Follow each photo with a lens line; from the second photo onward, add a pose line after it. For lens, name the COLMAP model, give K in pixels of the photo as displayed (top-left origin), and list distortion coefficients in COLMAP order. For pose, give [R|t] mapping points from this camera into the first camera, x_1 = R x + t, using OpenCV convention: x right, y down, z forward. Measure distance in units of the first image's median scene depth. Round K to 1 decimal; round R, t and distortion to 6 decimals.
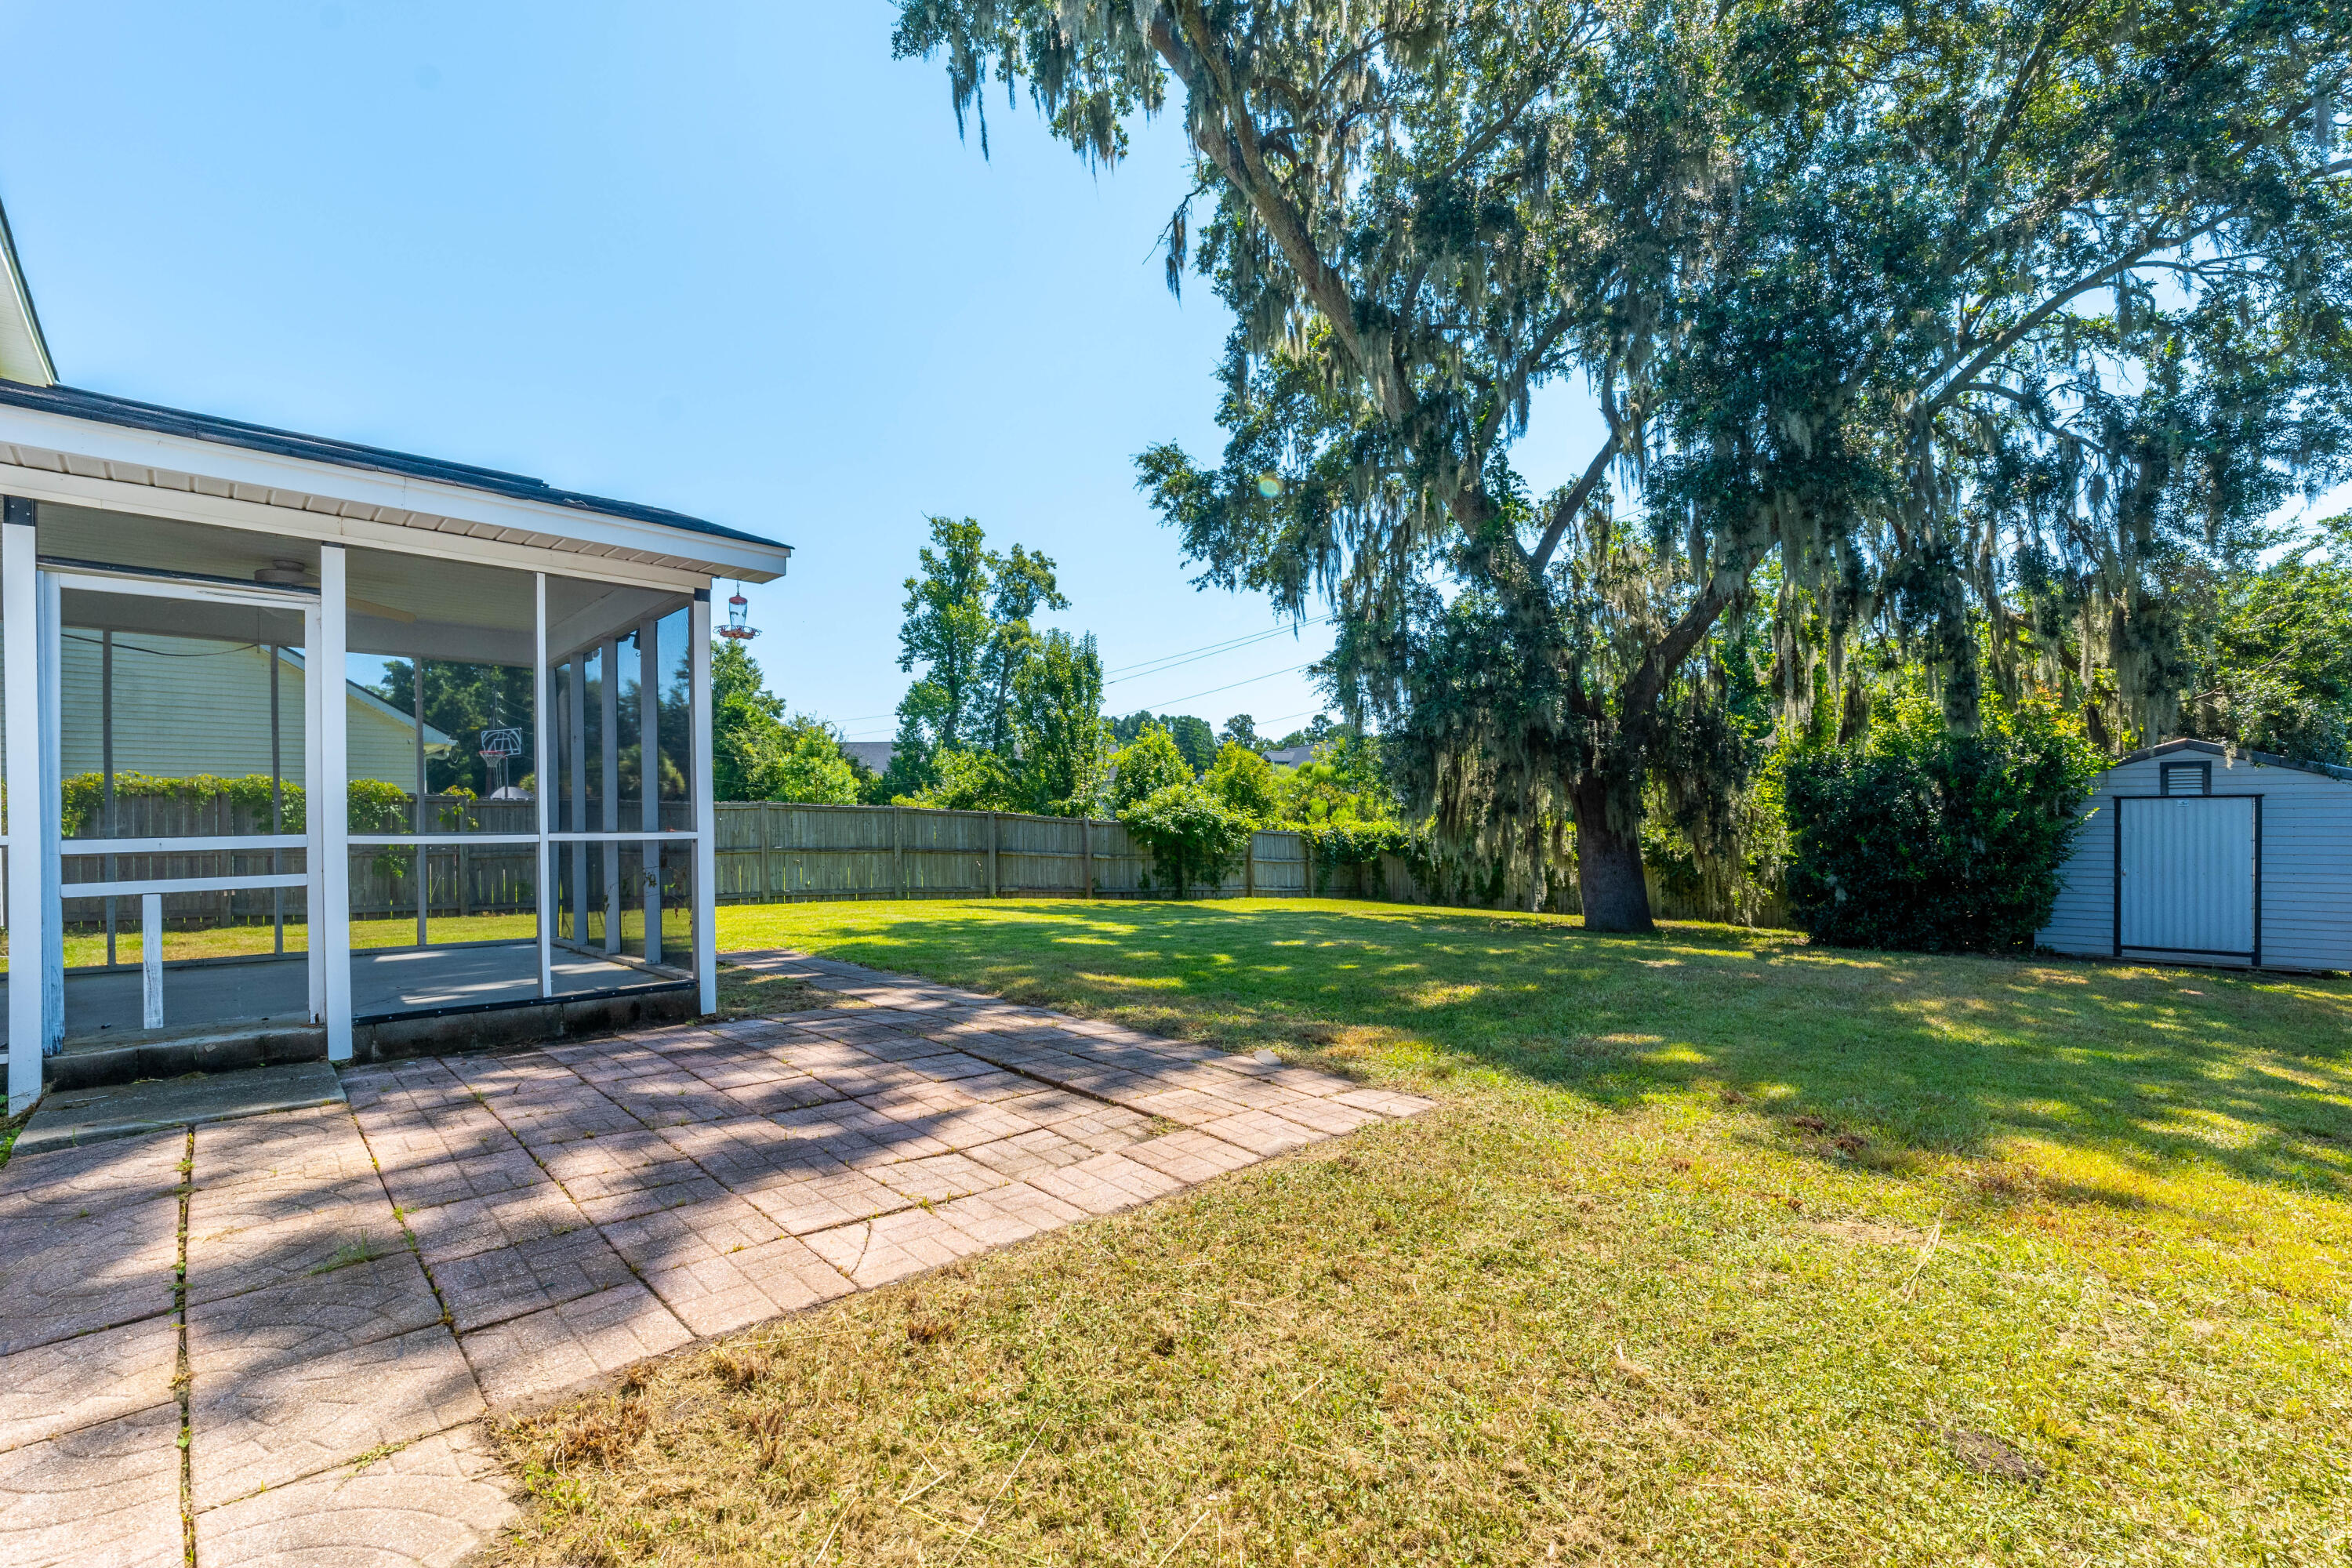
lens RADIAL K [[987.5, 0, 1177.4], [0, 987.5, 823.9], [0, 0, 1]] dist [-0.026312, 0.000033]
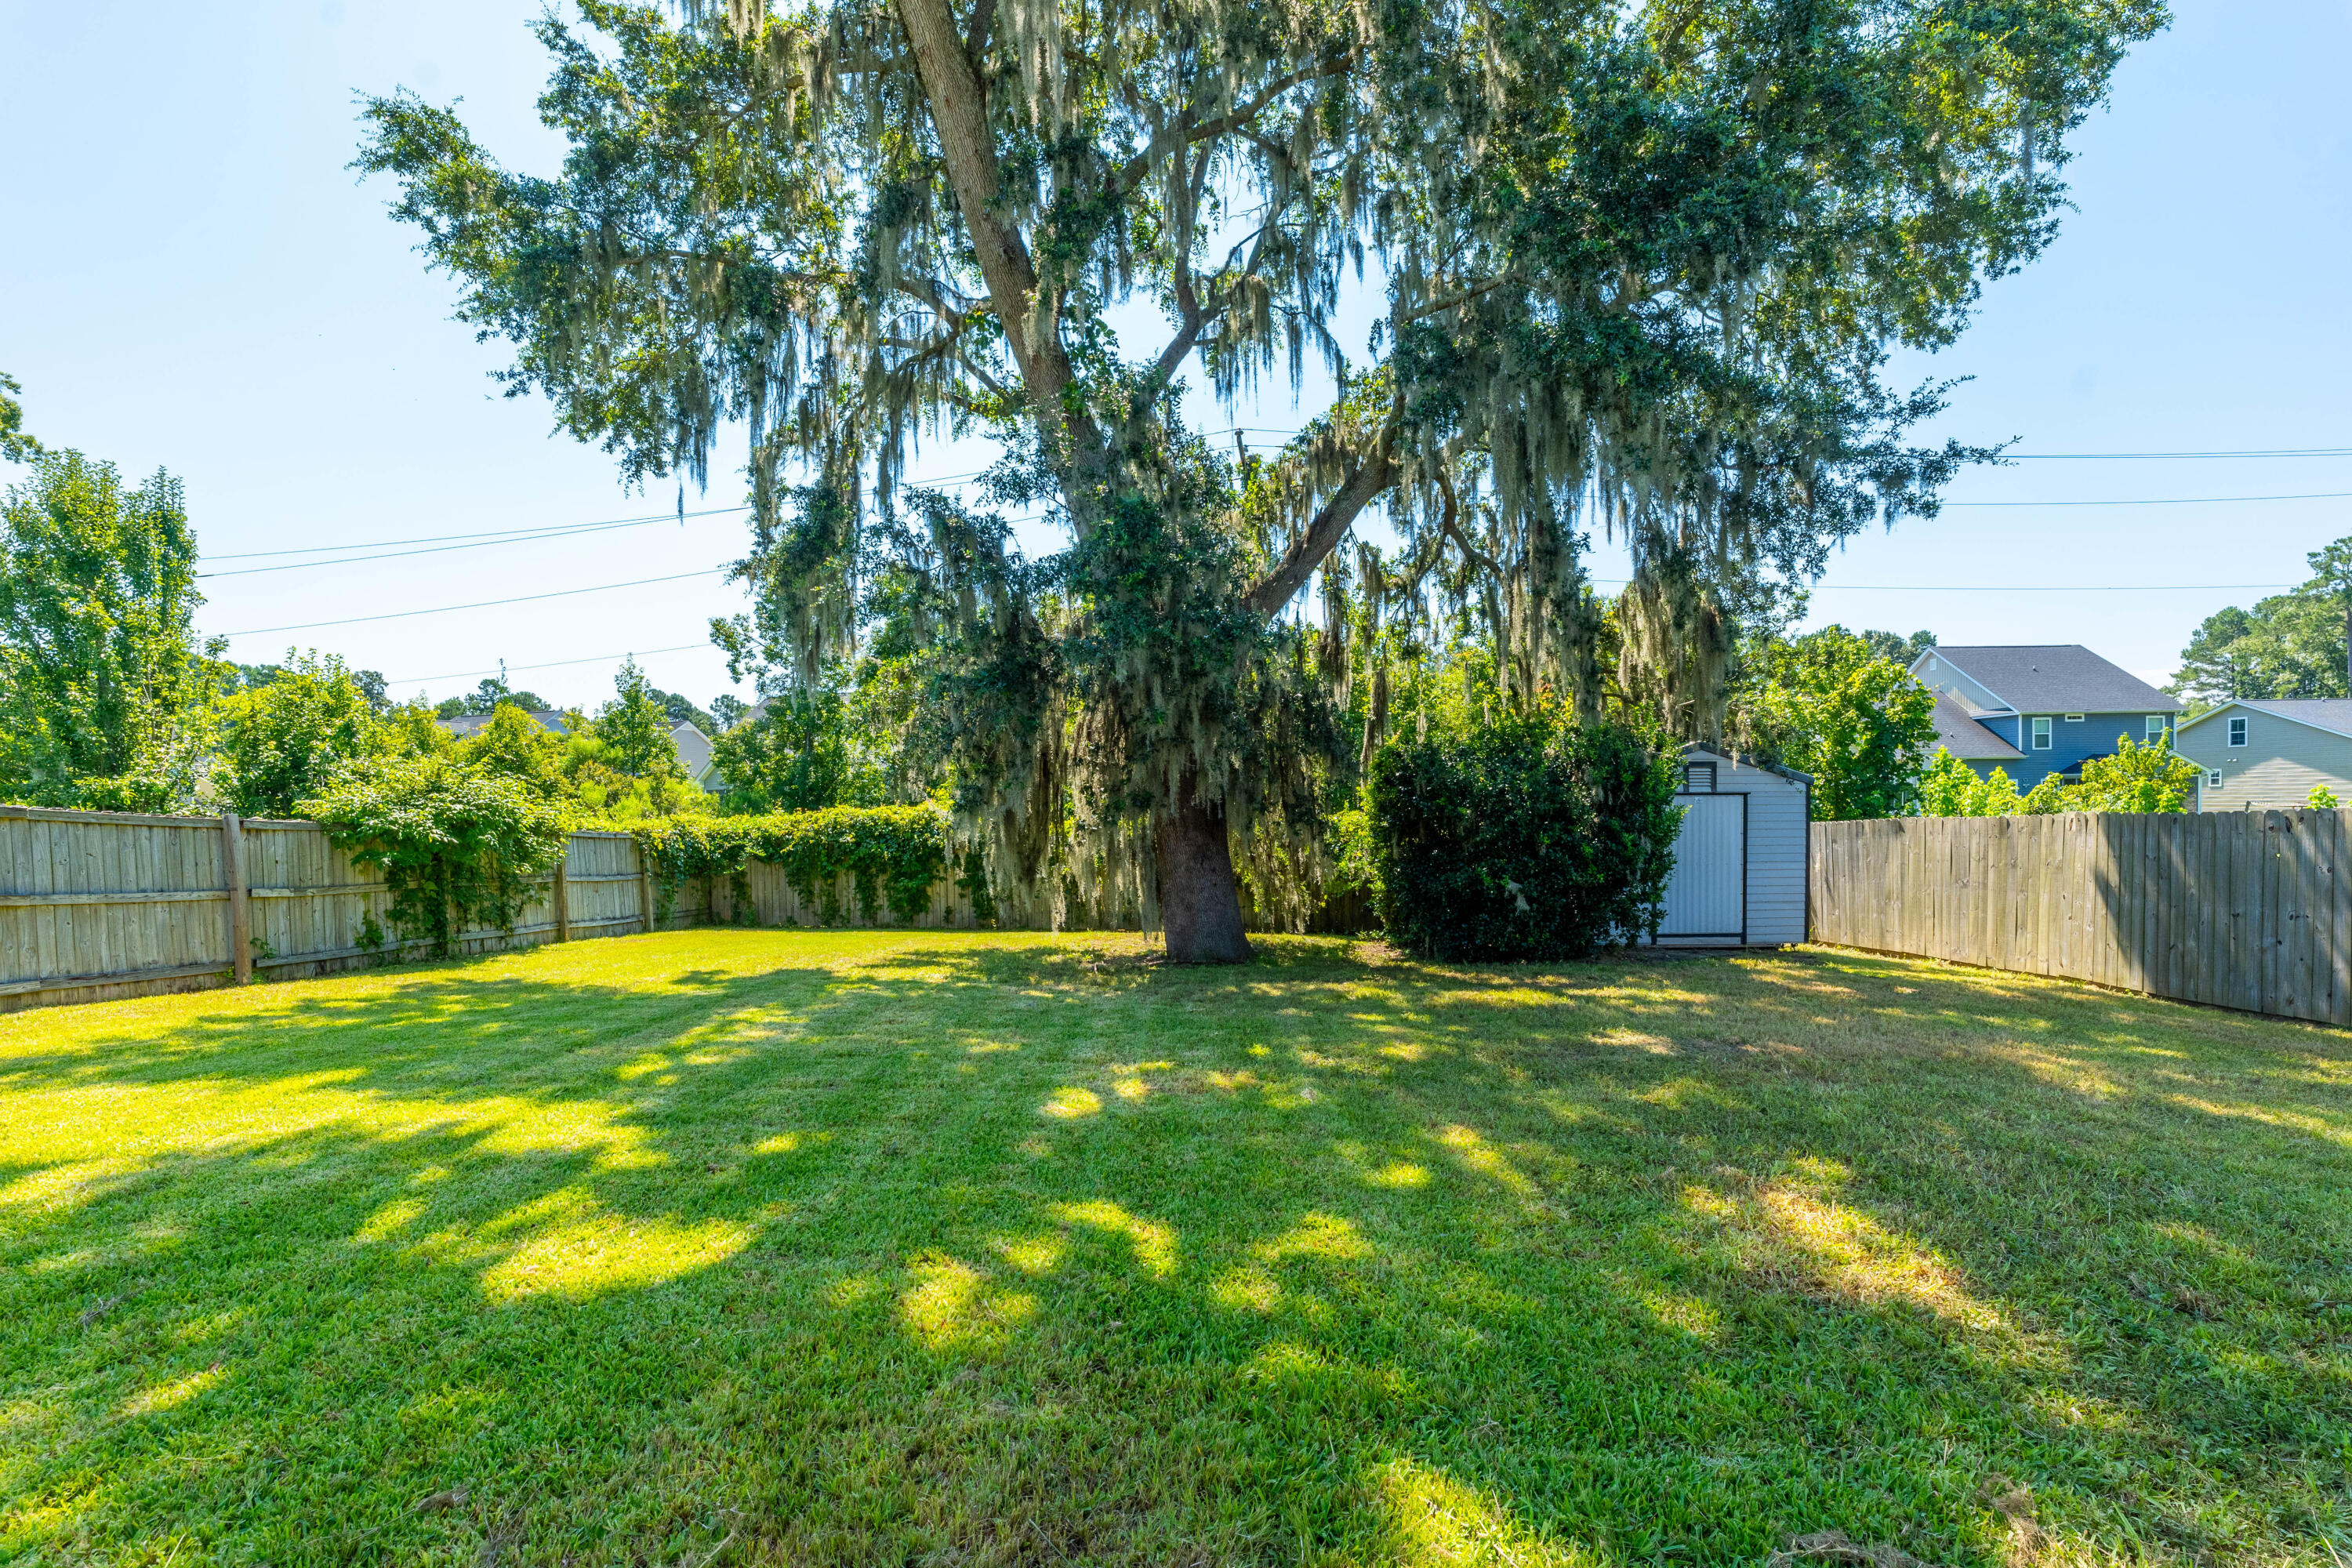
lens RADIAL K [[987.5, 0, 1177.4], [0, 987.5, 823.9], [0, 0, 1]] dist [-0.026312, 0.000033]
pose [[0.718212, -0.011399, 0.695731, -0.056649], [0.003788, 0.999915, 0.012471, -0.003943], [-0.695814, -0.006321, 0.718194, 0.228874]]
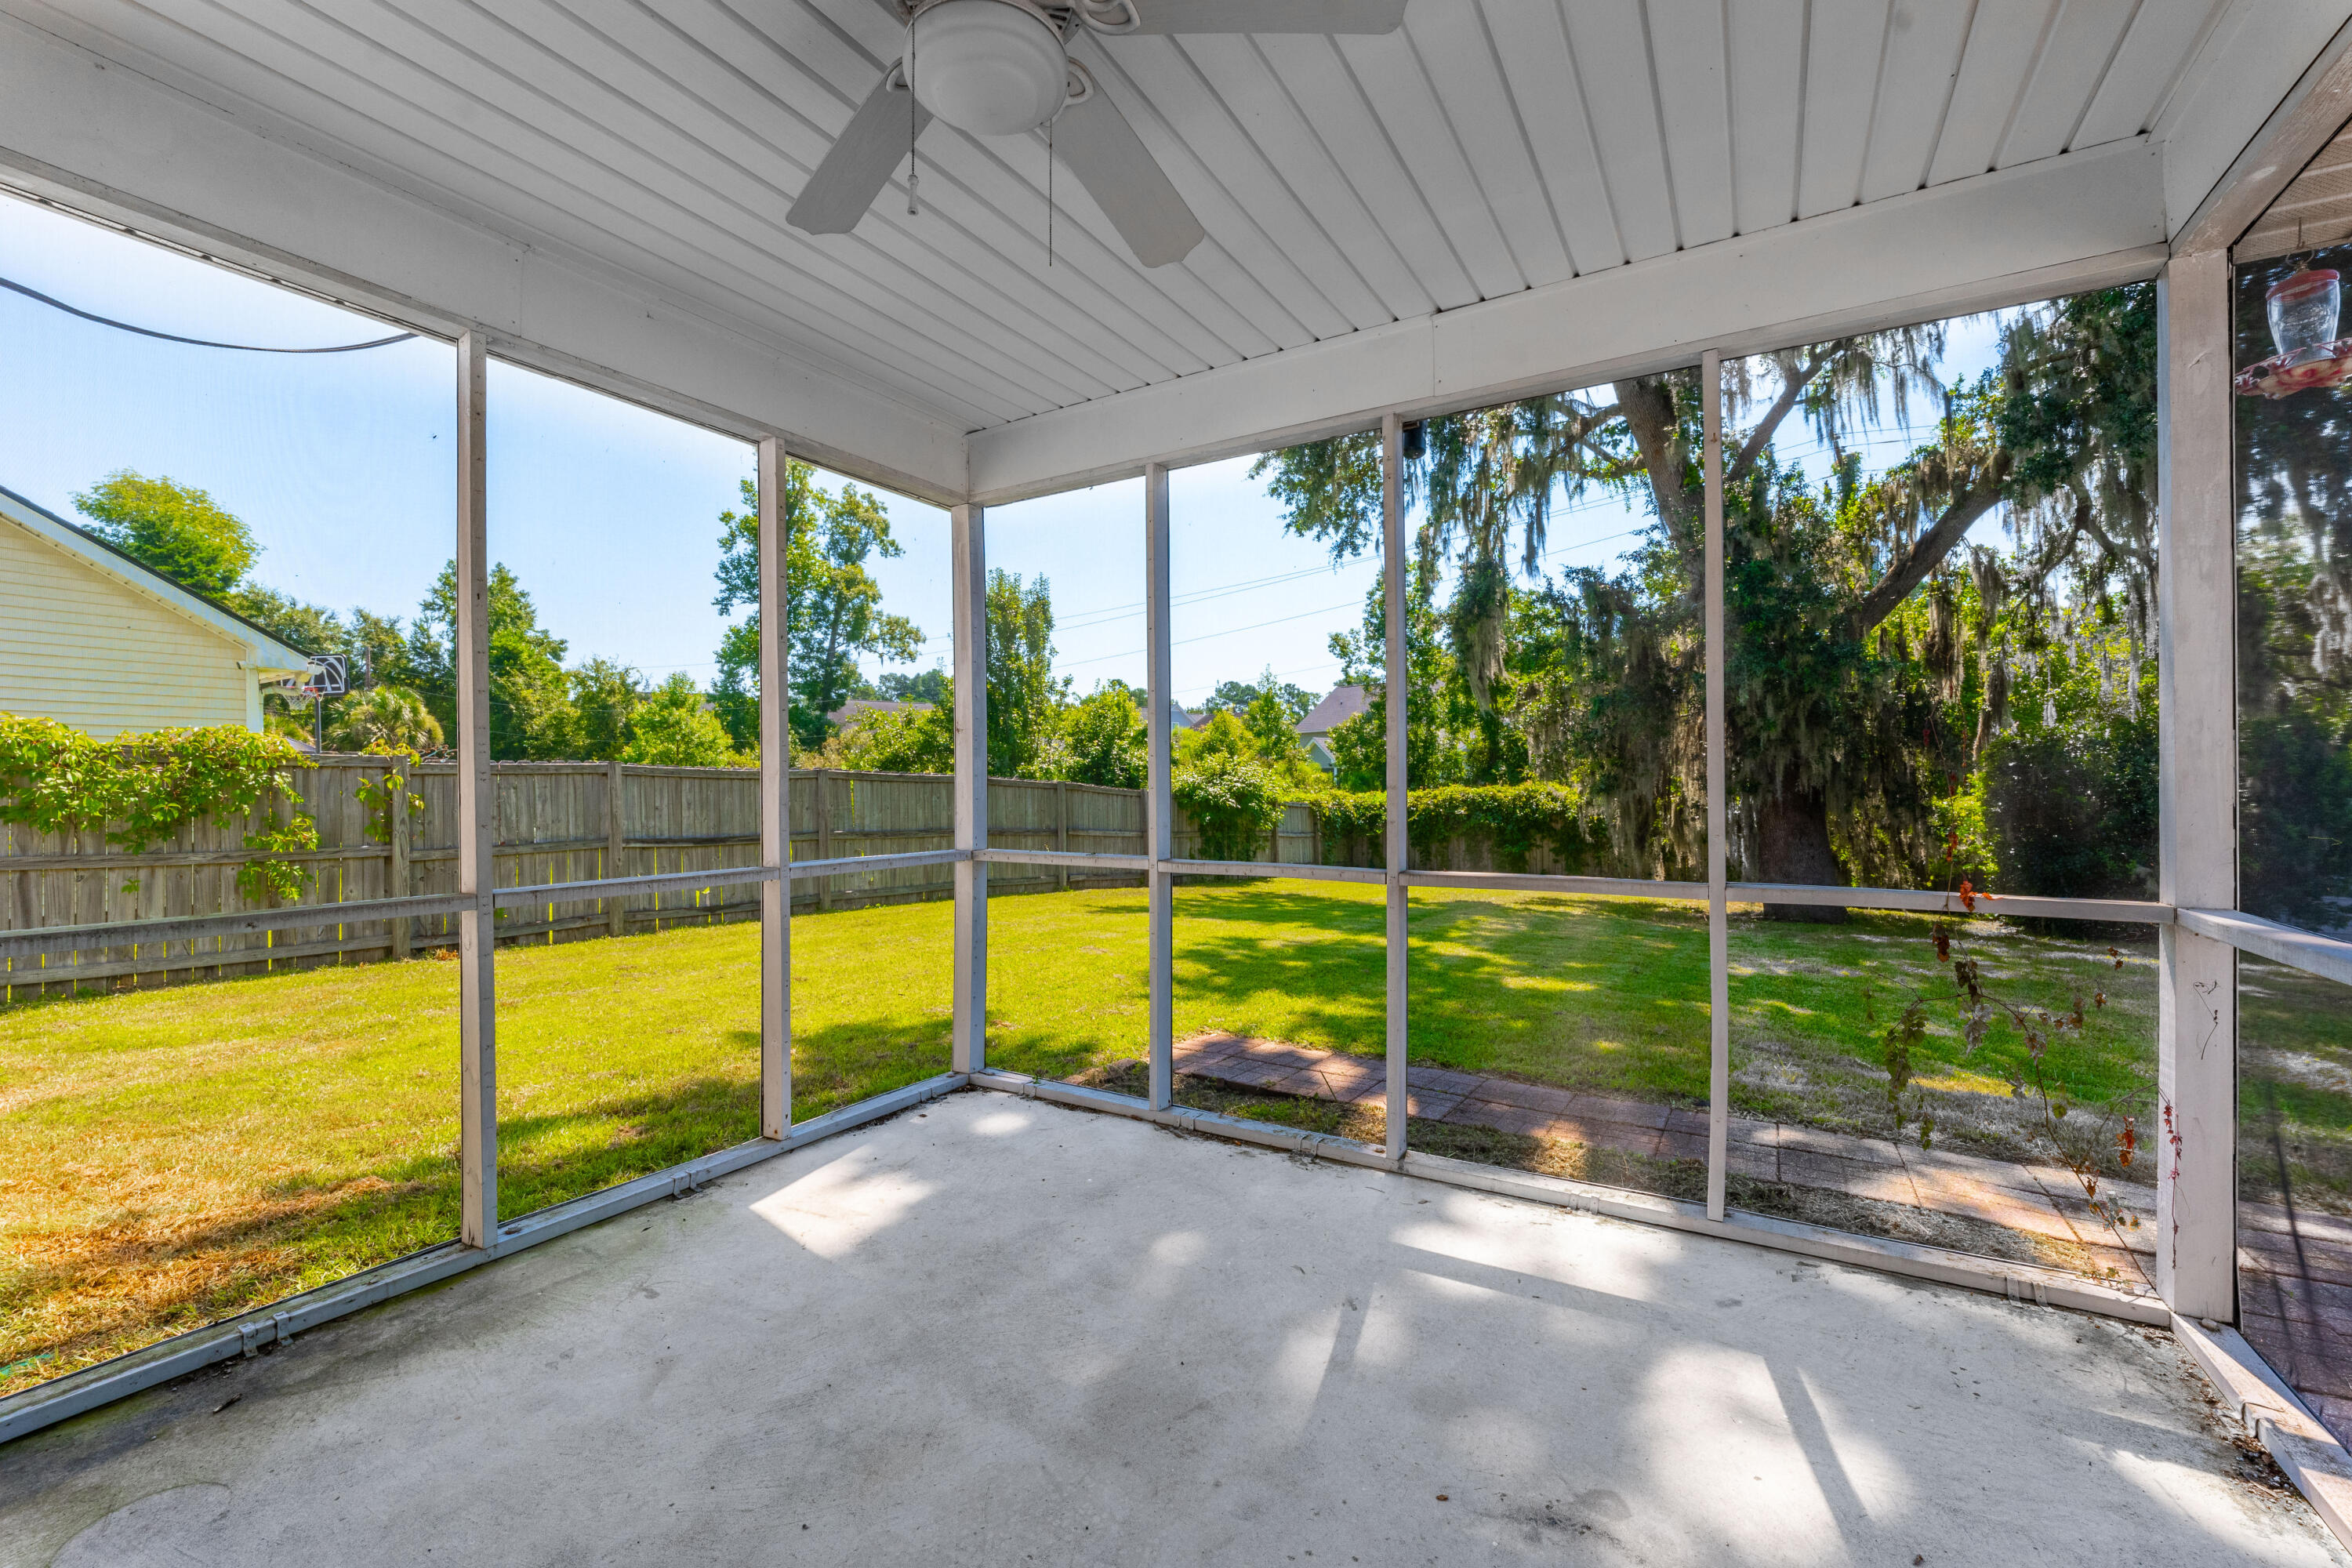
lens RADIAL K [[958.2, 0, 1172.5], [0, 958.2, 786.1], [0, 0, 1]] dist [-0.020206, 0.001145]
pose [[0.972991, 0.008108, 0.230701, -0.170177], [-0.008489, 0.999964, 0.000658, -0.006234], [-0.230688, -0.002599, 0.973024, 0.134690]]
